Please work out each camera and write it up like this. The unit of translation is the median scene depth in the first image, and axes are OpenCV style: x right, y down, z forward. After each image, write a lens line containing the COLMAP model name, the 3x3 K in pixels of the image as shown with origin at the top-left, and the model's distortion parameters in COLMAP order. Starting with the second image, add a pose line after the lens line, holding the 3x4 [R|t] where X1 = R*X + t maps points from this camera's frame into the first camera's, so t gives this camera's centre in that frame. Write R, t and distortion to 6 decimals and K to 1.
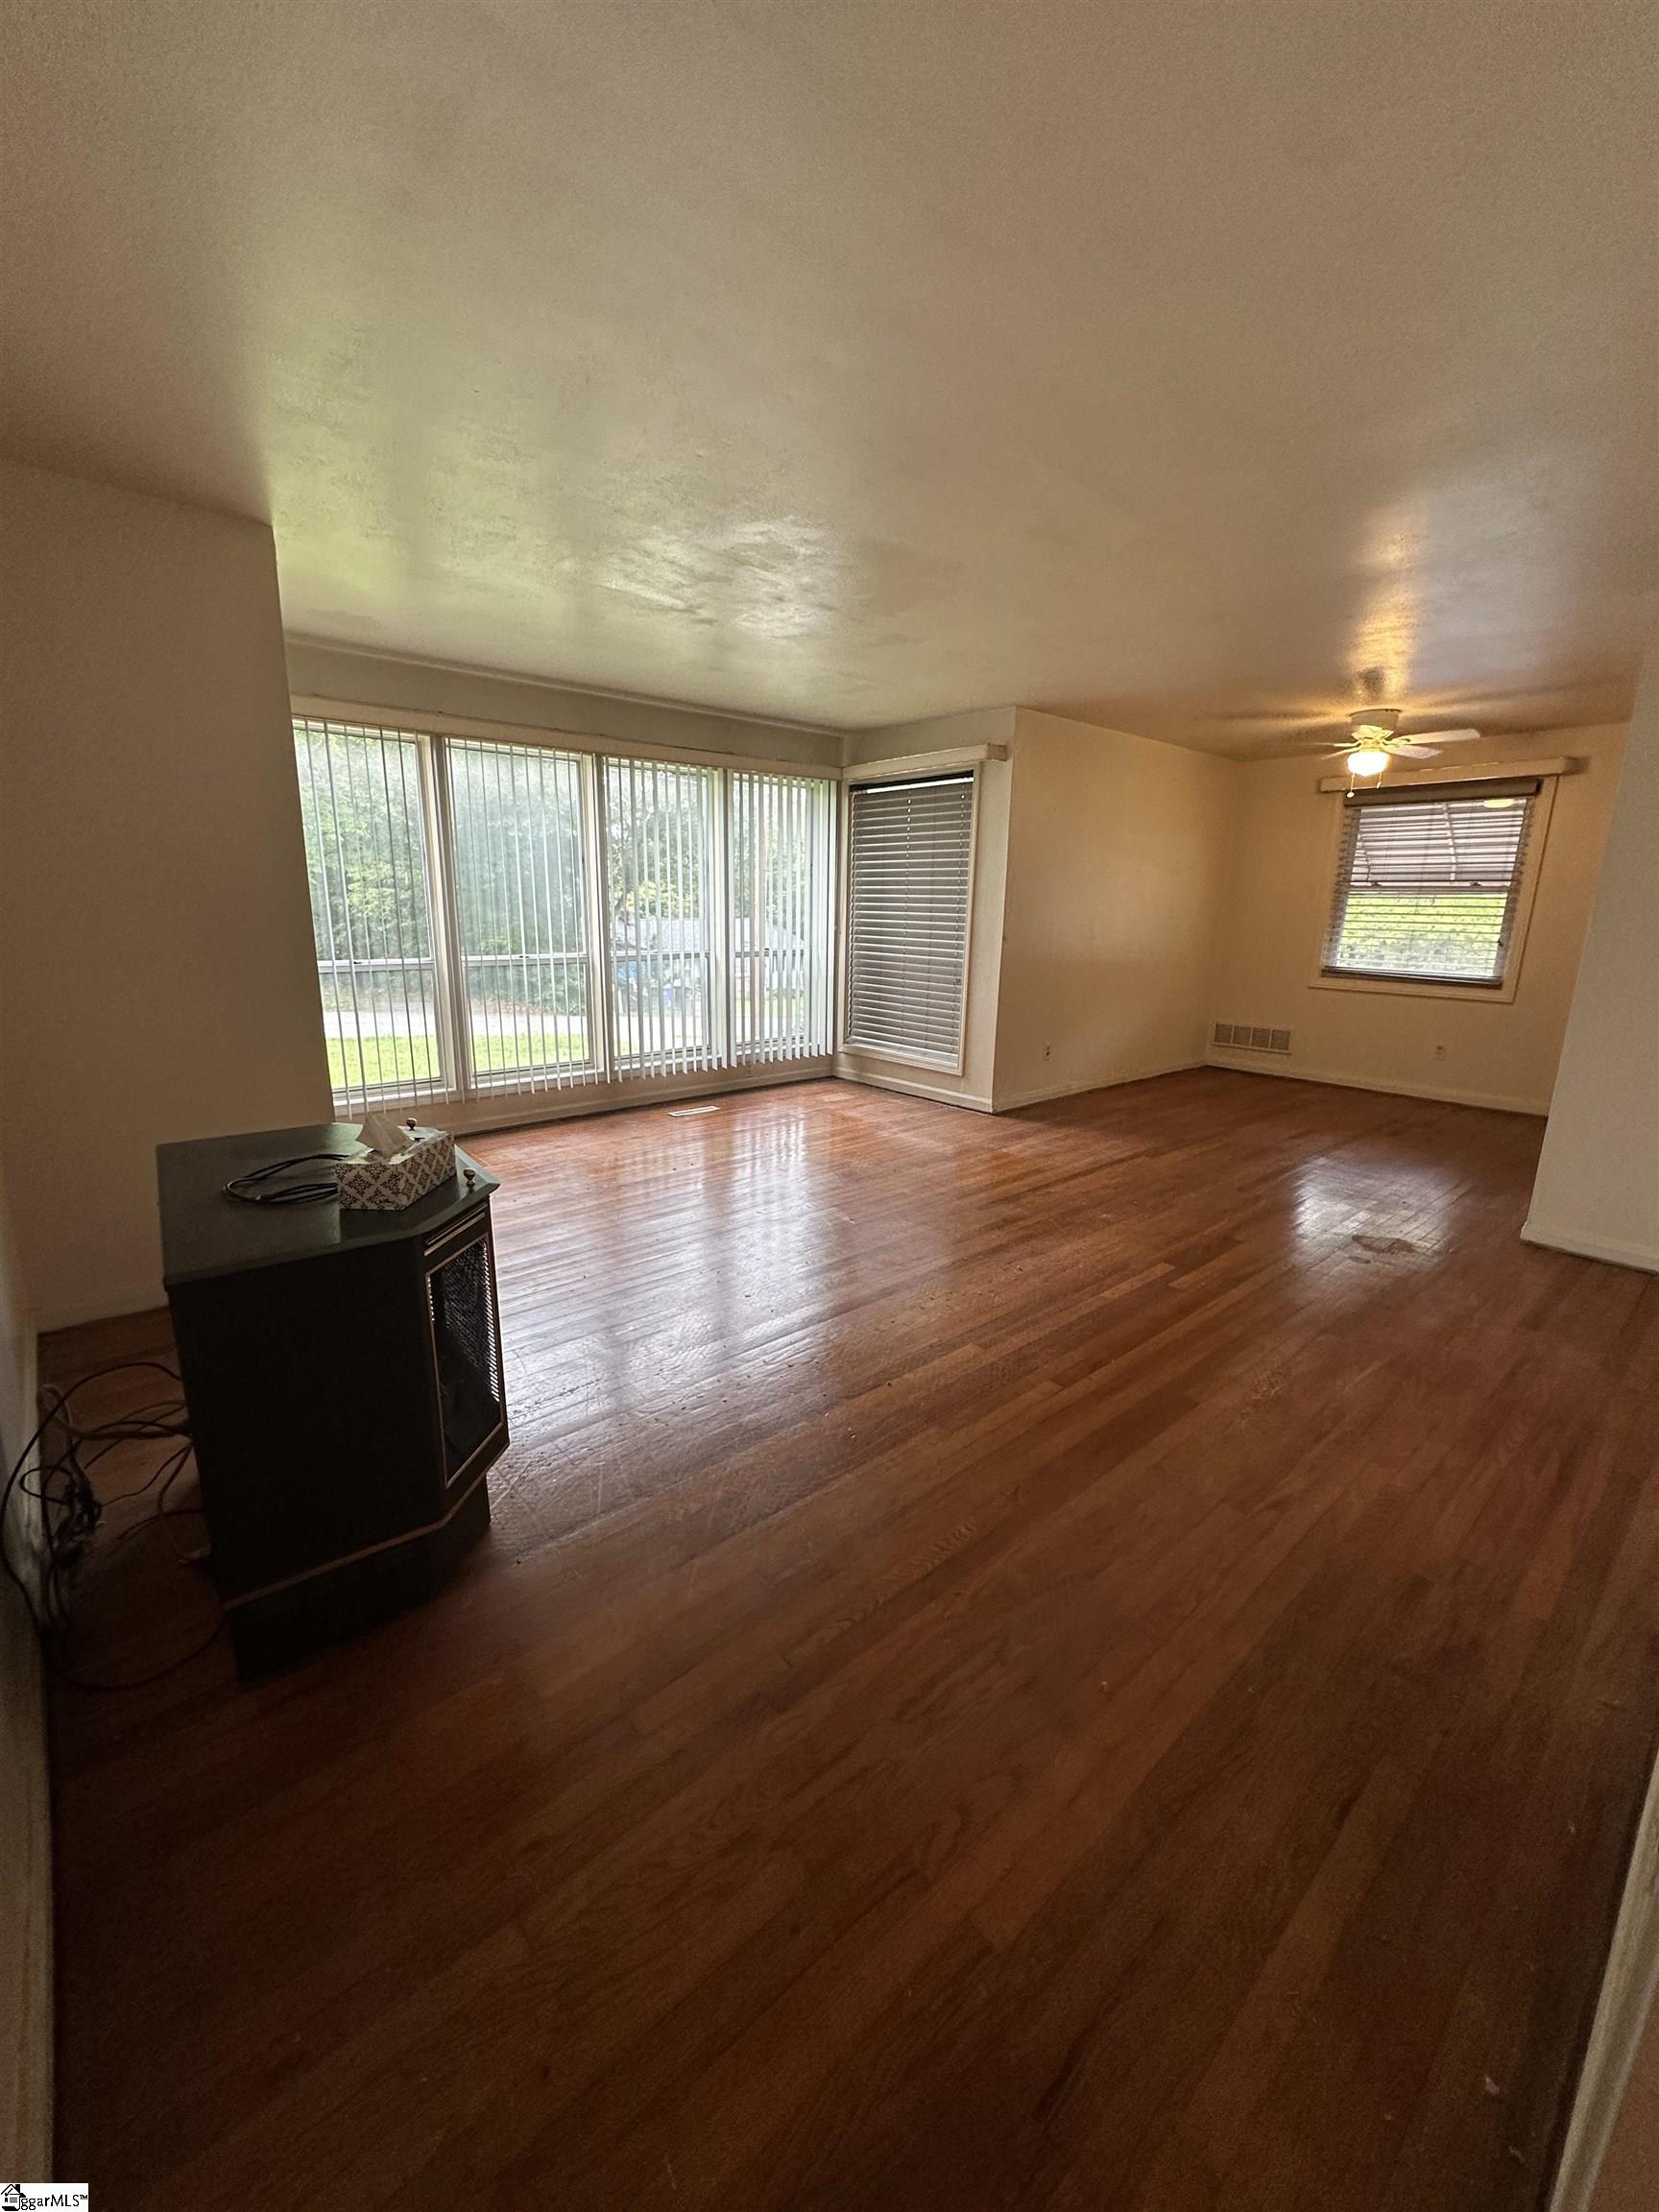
lens RADIAL K [[883.9, 0, 831.5], [0, 883.9, 1111.7], [0, 0, 1]] dist [-0.006114, 0.001250]
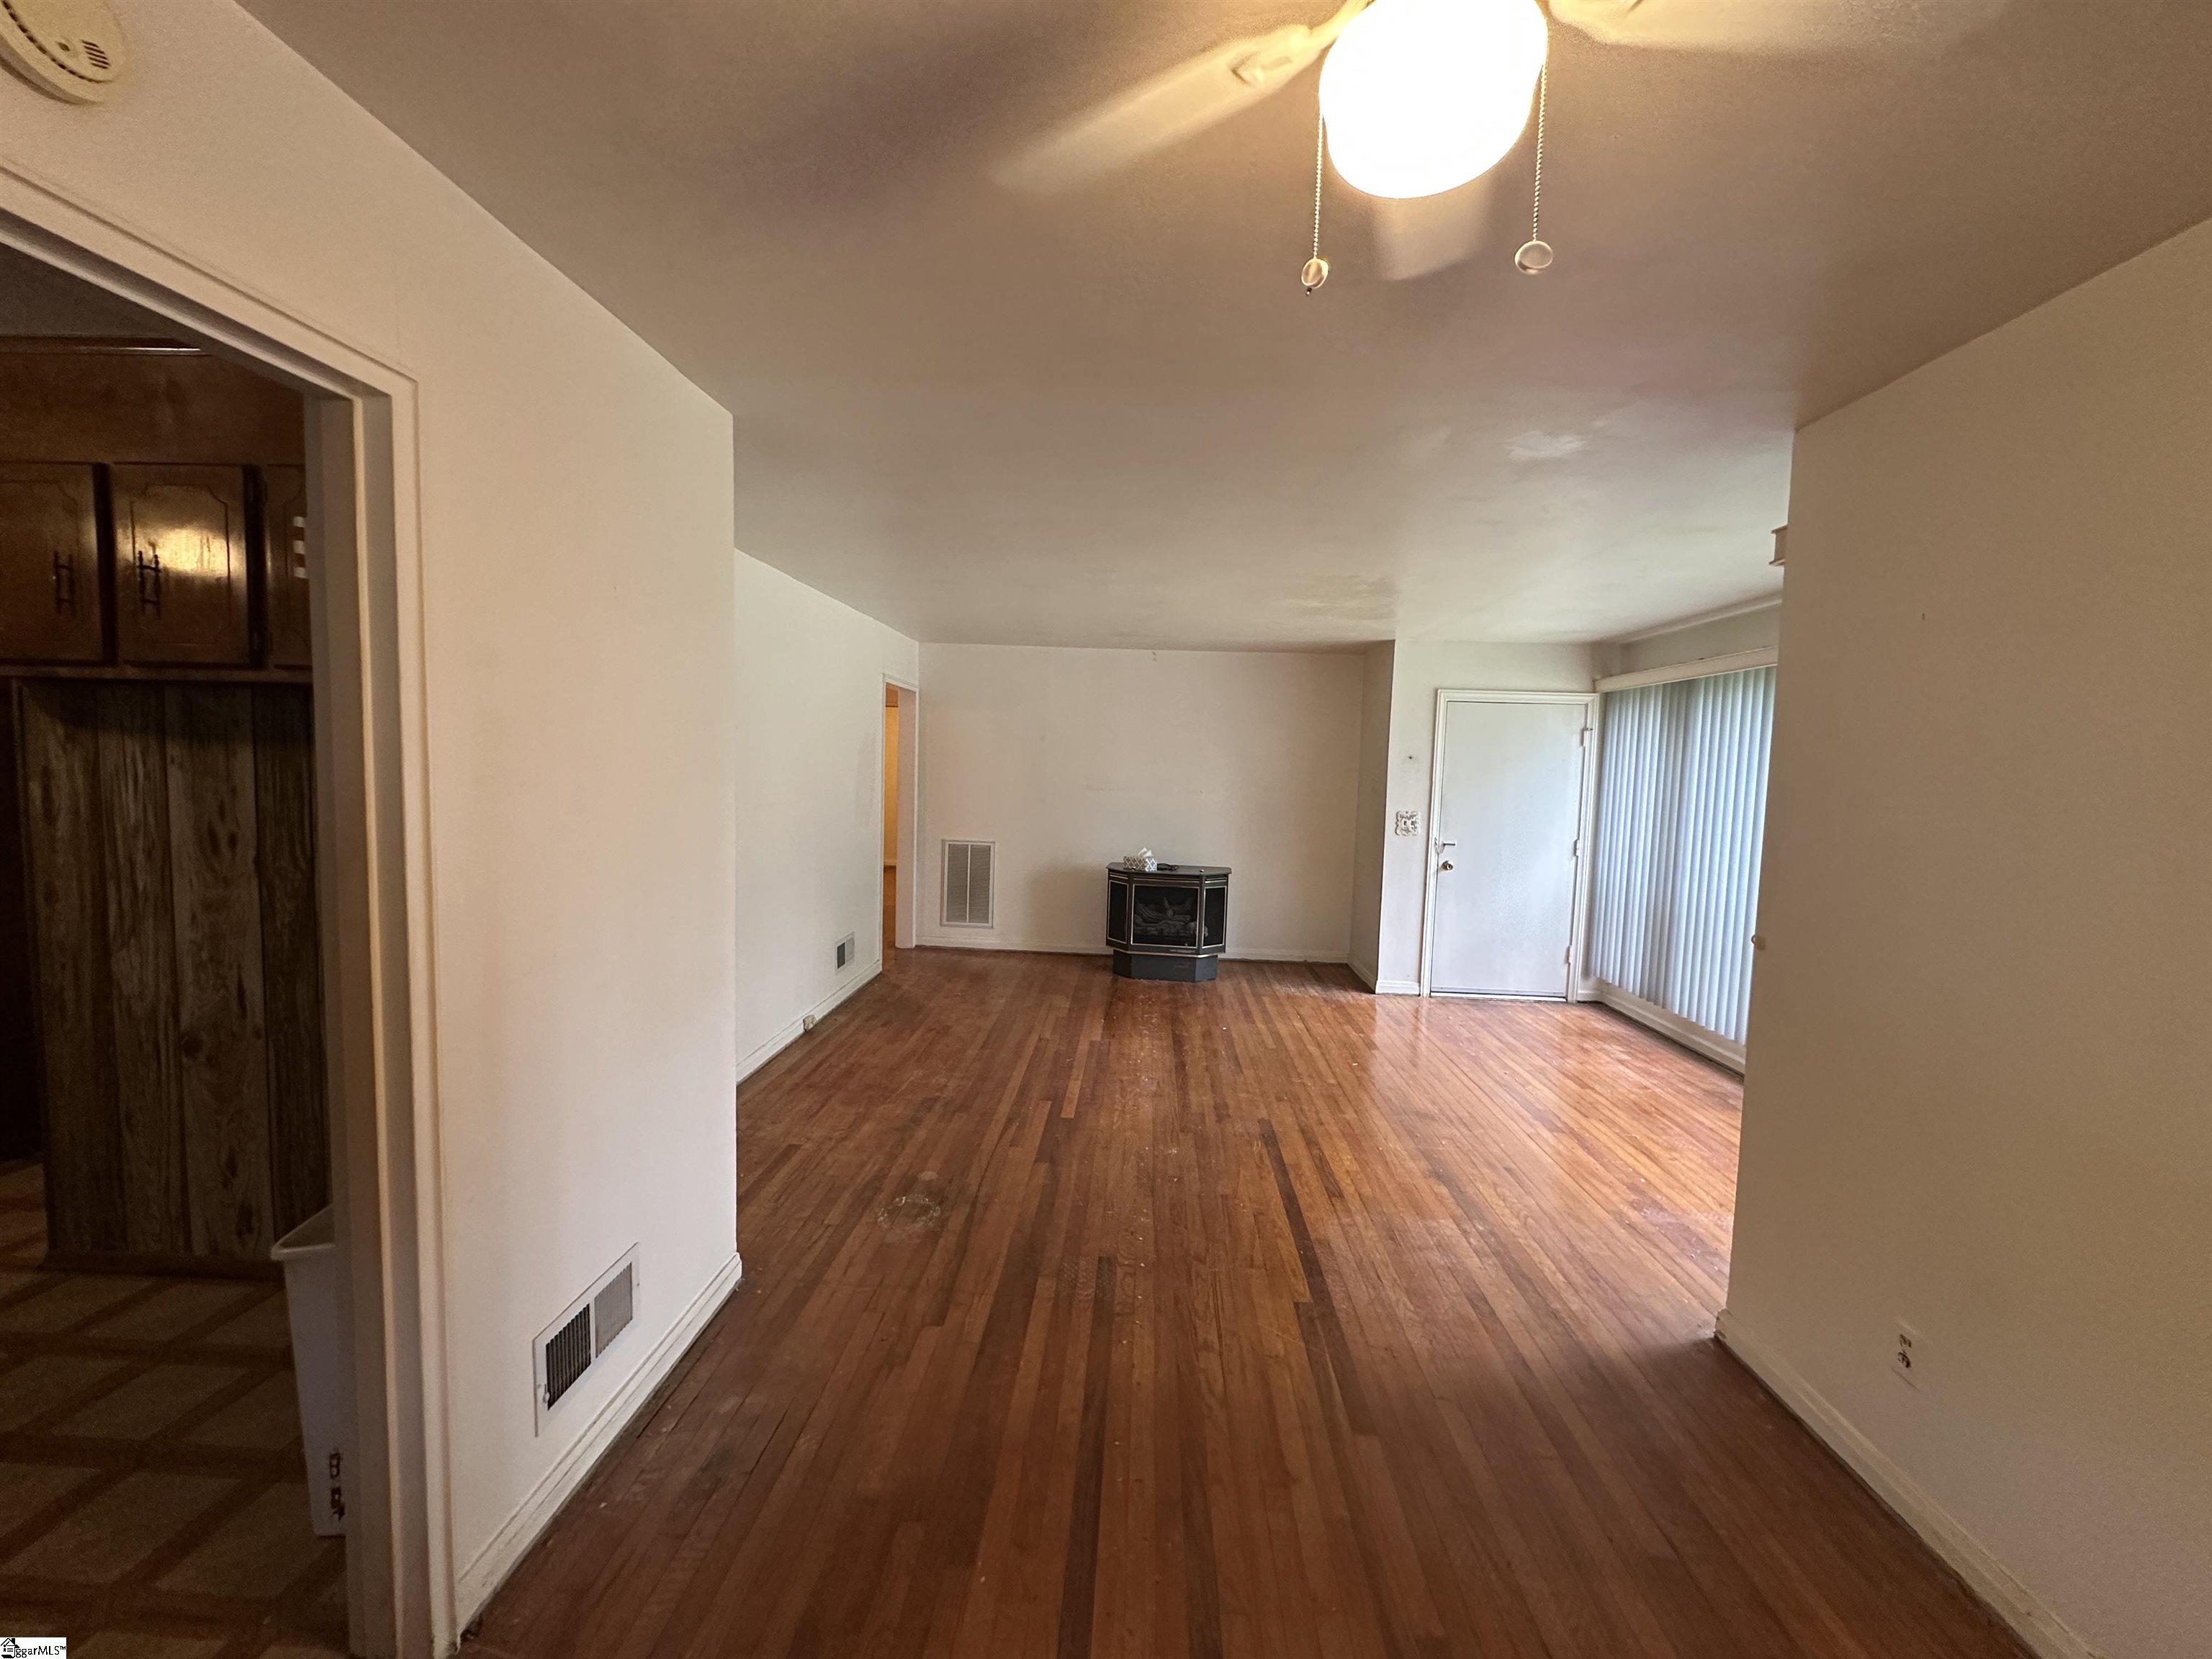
lens RADIAL K [[883.9, 0, 1104.6], [0, 883.9, 827.6], [0, 0, 1]] dist [-0.006114, 0.001250]
pose [[-0.697607, 0.015767, -0.716307, 0.687536], [-0.208366, 0.952082, 0.223883, -0.265187], [0.685513, 0.305436, -0.660894, 0.992020]]
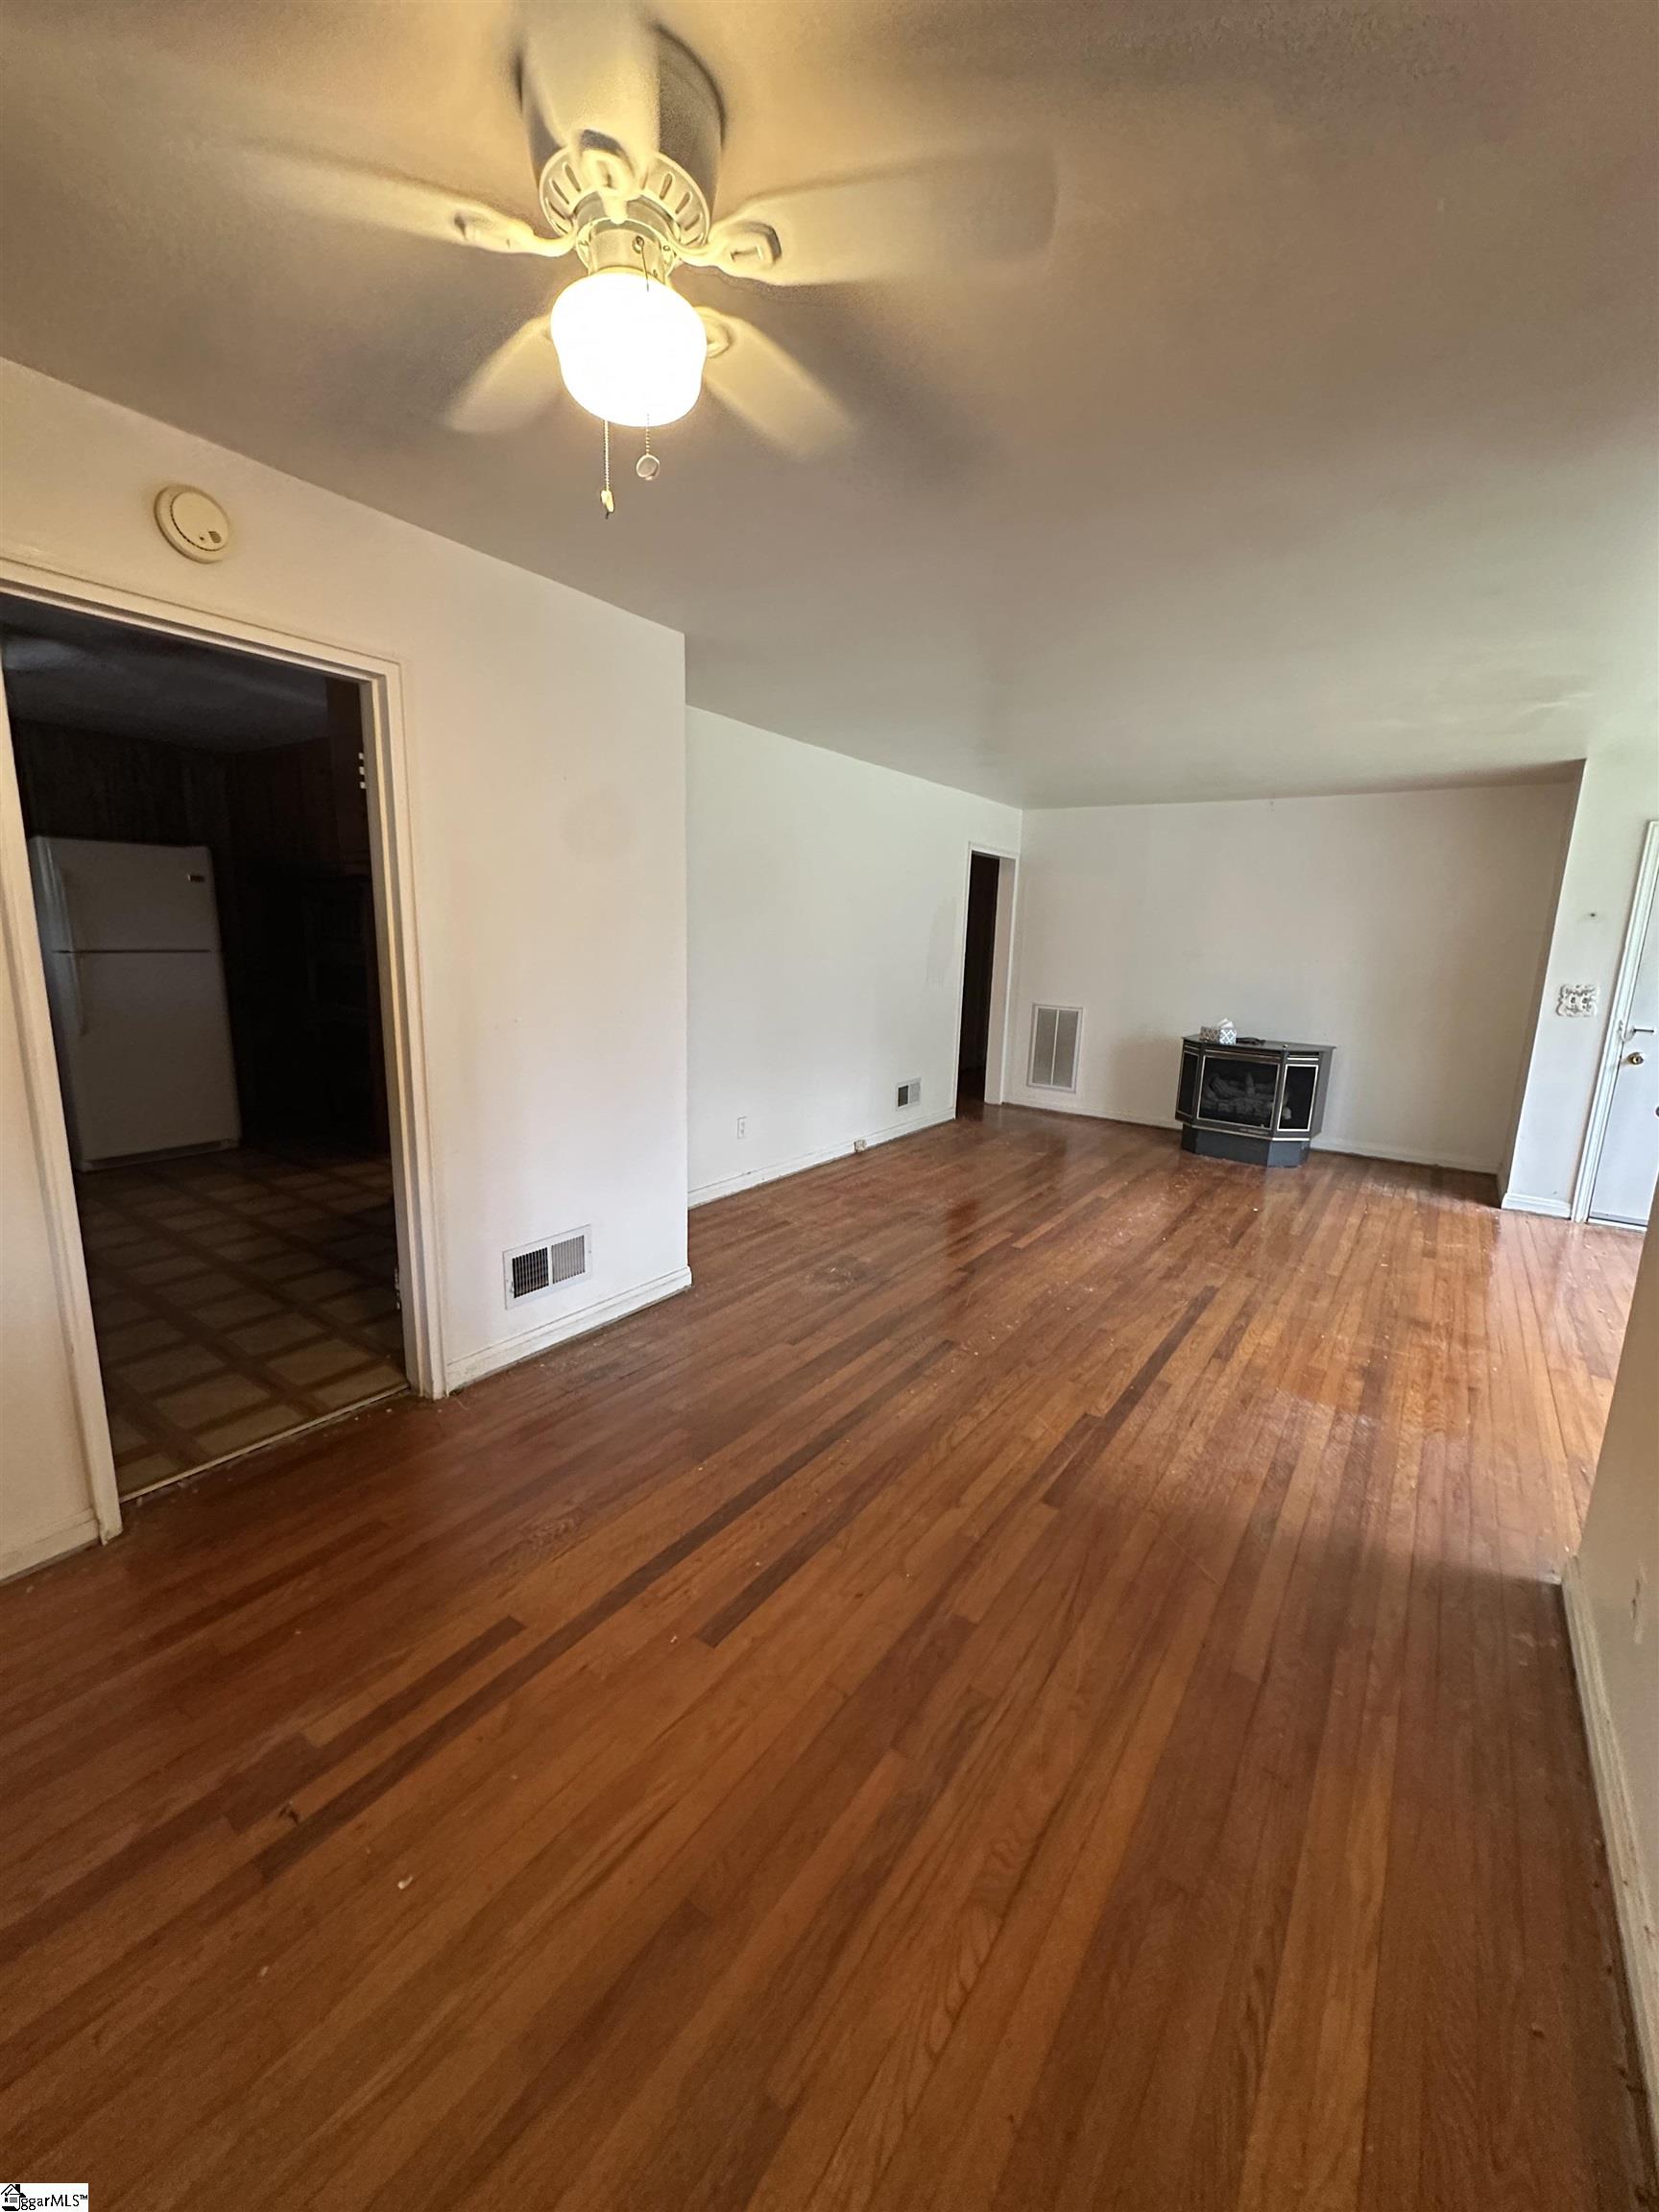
lens RADIAL K [[883.9, 0, 829.7], [0, 883.9, 1103.7], [0, 0, 1]] dist [-0.006114, 0.001250]
pose [[-0.971956, 0.000635, -0.235163, 0.550136], [-0.098187, 0.907566, 0.408268, -0.289079], [0.213685, 0.419908, -0.882052, 1.157389]]
